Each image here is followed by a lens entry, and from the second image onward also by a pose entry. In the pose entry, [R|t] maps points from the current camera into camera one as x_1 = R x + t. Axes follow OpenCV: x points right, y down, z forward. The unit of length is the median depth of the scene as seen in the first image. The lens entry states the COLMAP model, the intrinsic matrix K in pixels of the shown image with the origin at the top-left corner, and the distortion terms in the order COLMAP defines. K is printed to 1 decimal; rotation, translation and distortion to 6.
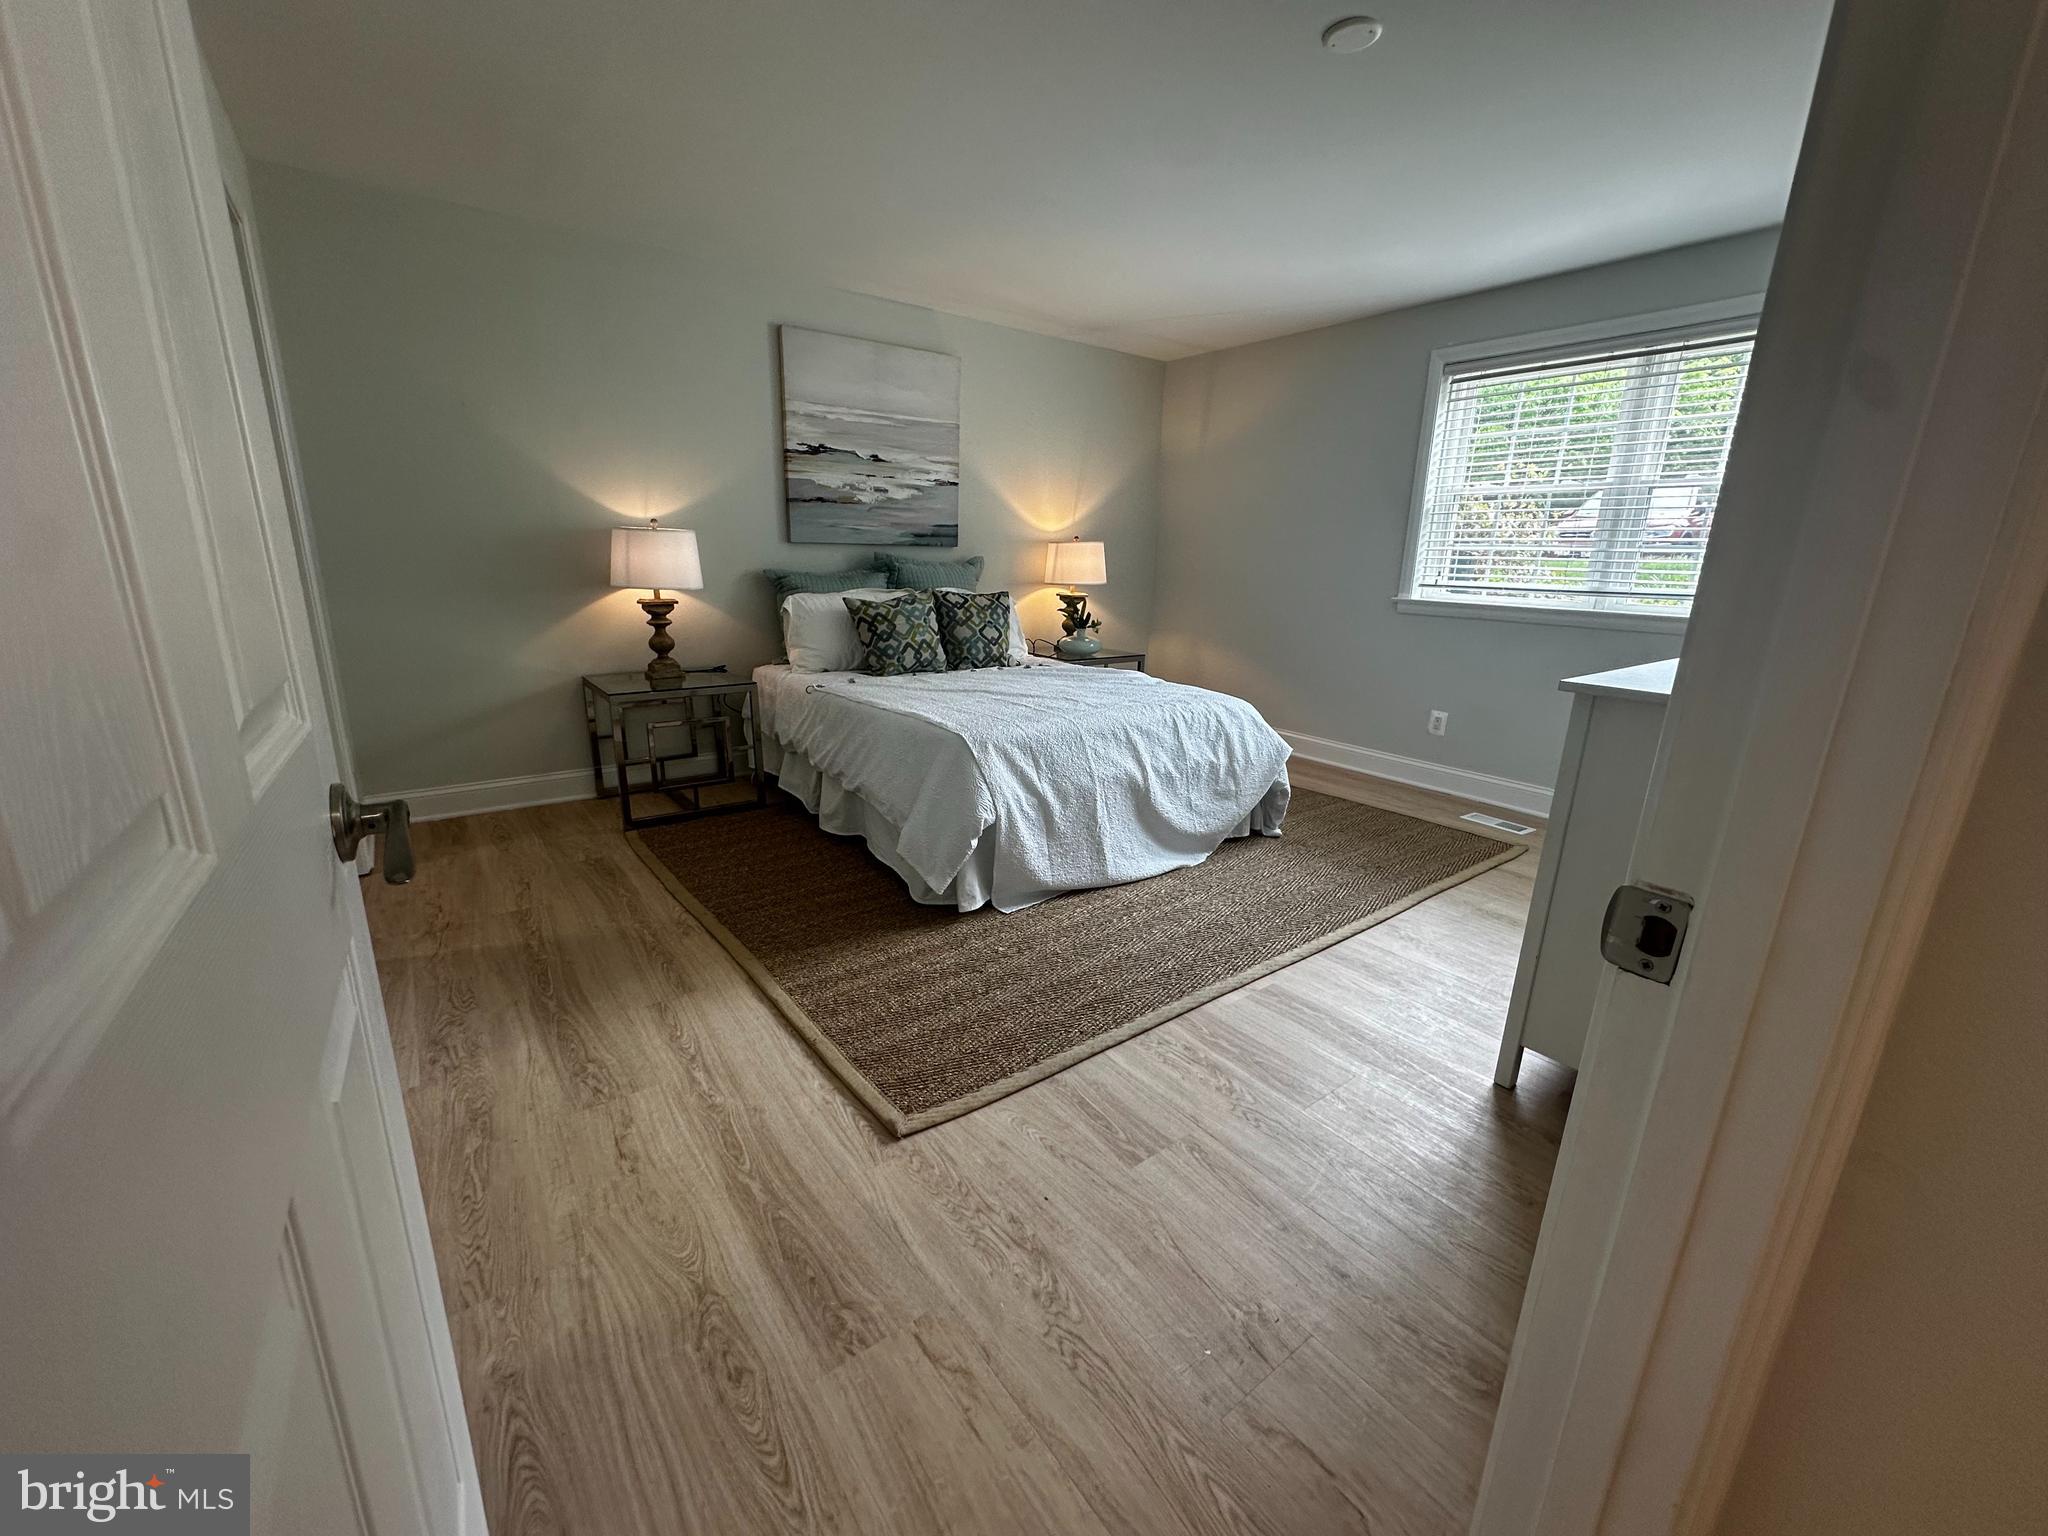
lens RADIAL K [[811.0, 0, 1024.0], [0, 811.0, 768.0], [0, 0, 1]] dist [-0.008680, -0.000046]
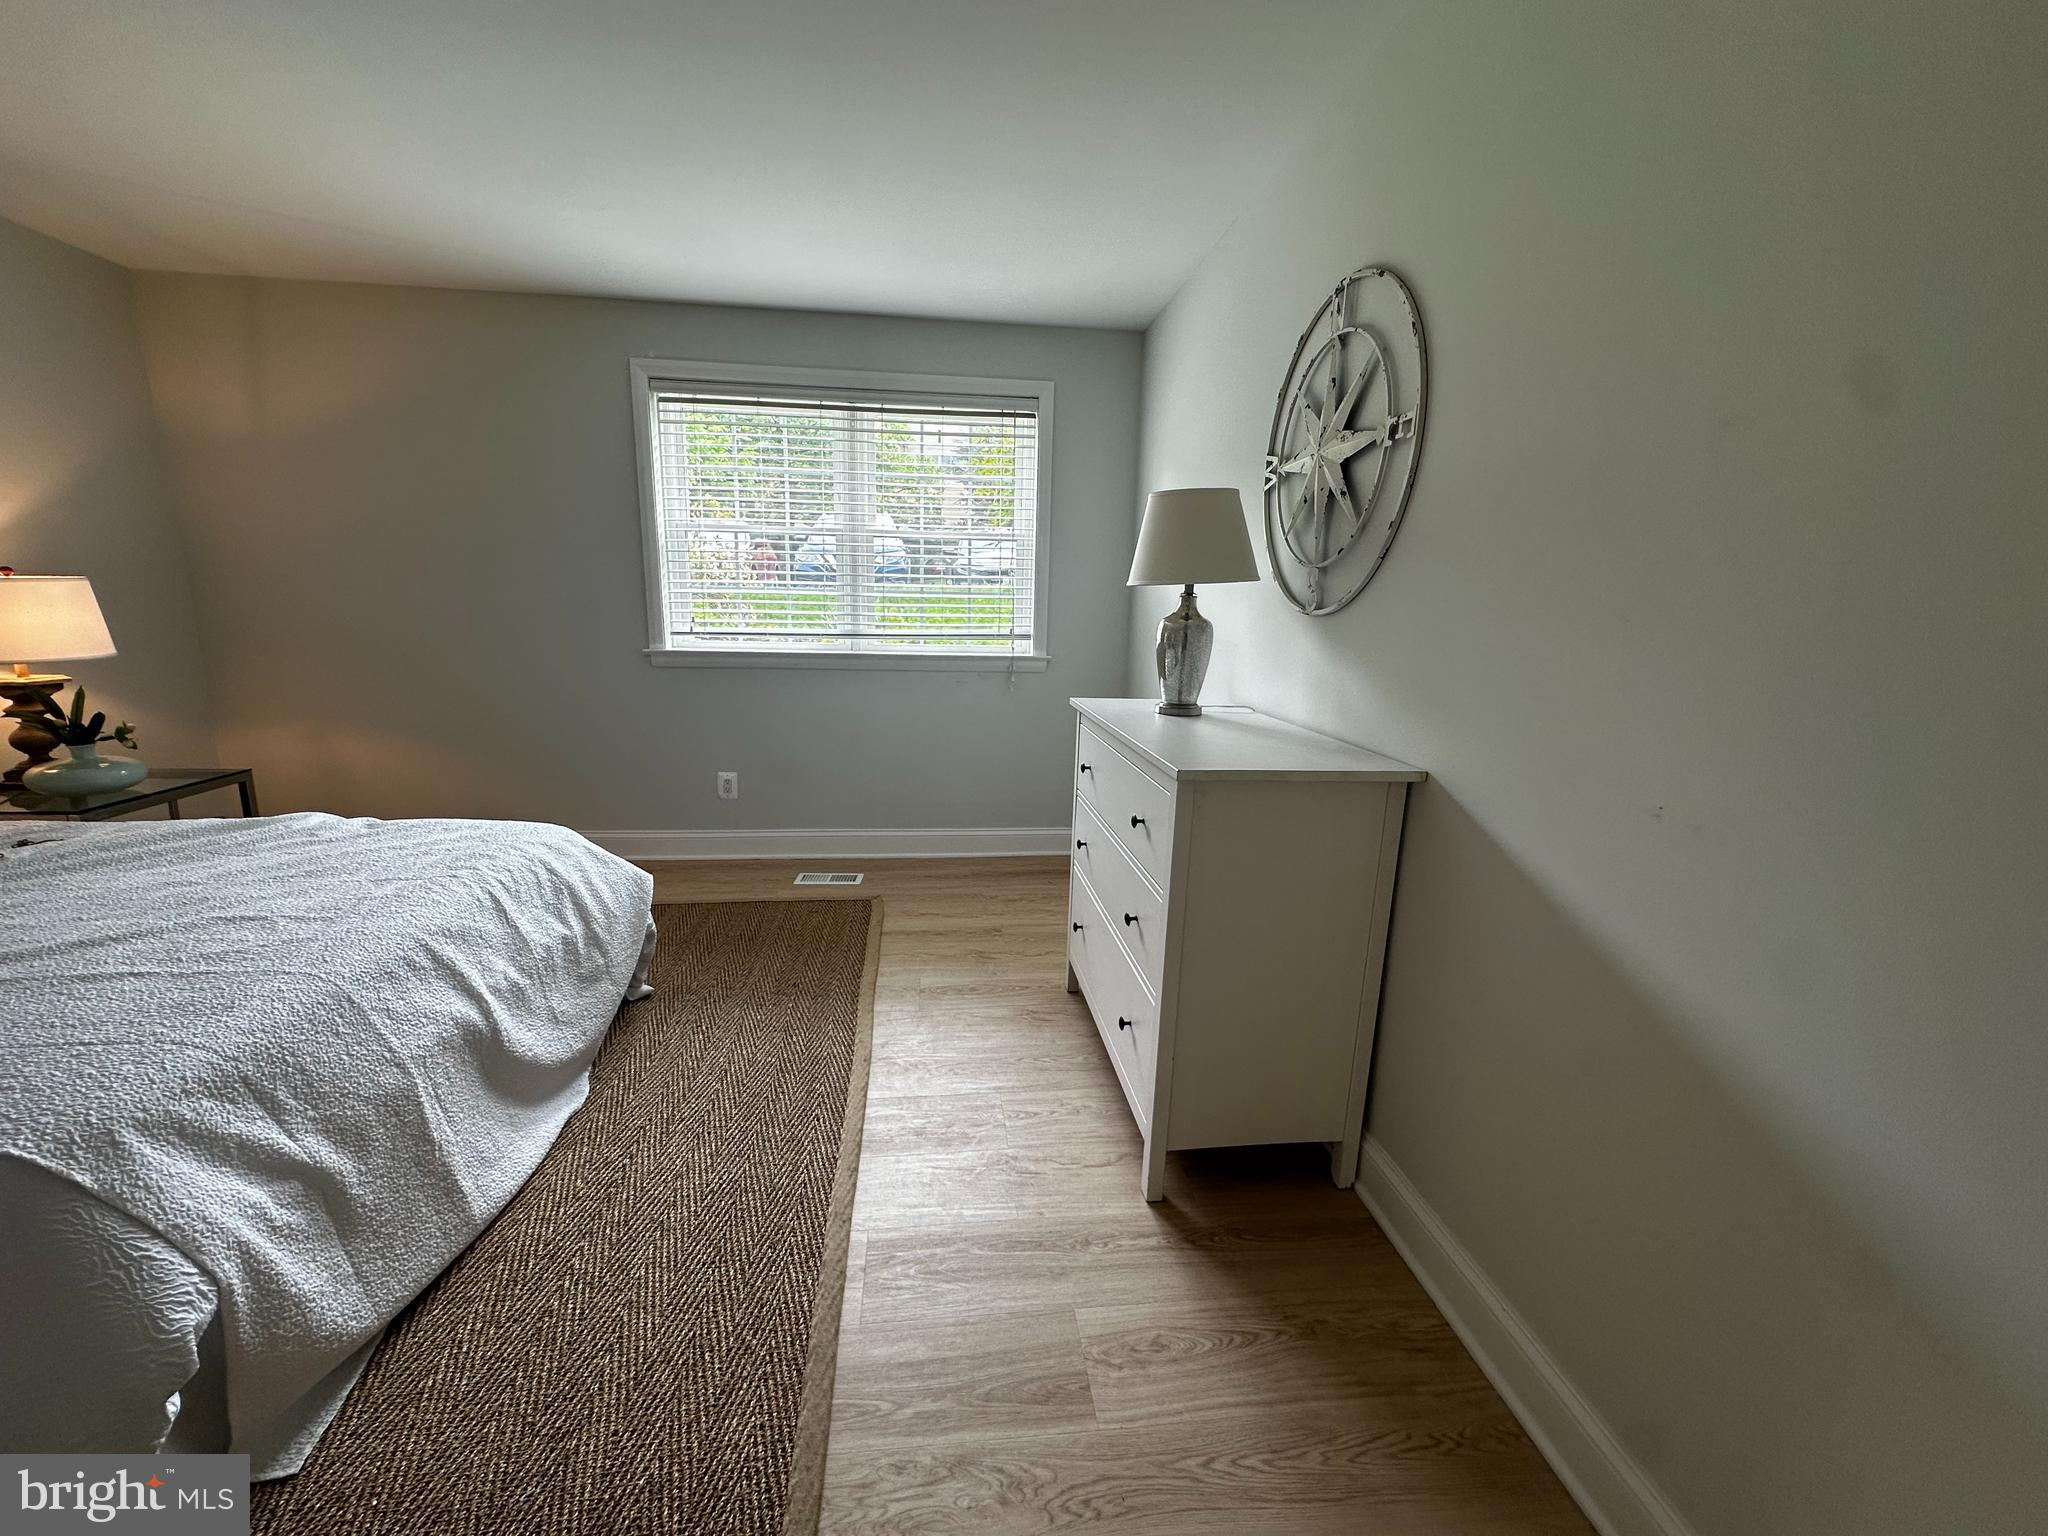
lens RADIAL K [[812.4, 0, 1024.0], [0, 812.4, 768.0], [0, 0, 1]] dist [0.000212, 0.000310]
pose [[0.505847, -0.188884, 0.841690, -0.099701], [0.210556, 0.973256, 0.091867, -0.120292], [-0.836532, 0.130752, 0.532089, 0.340853]]
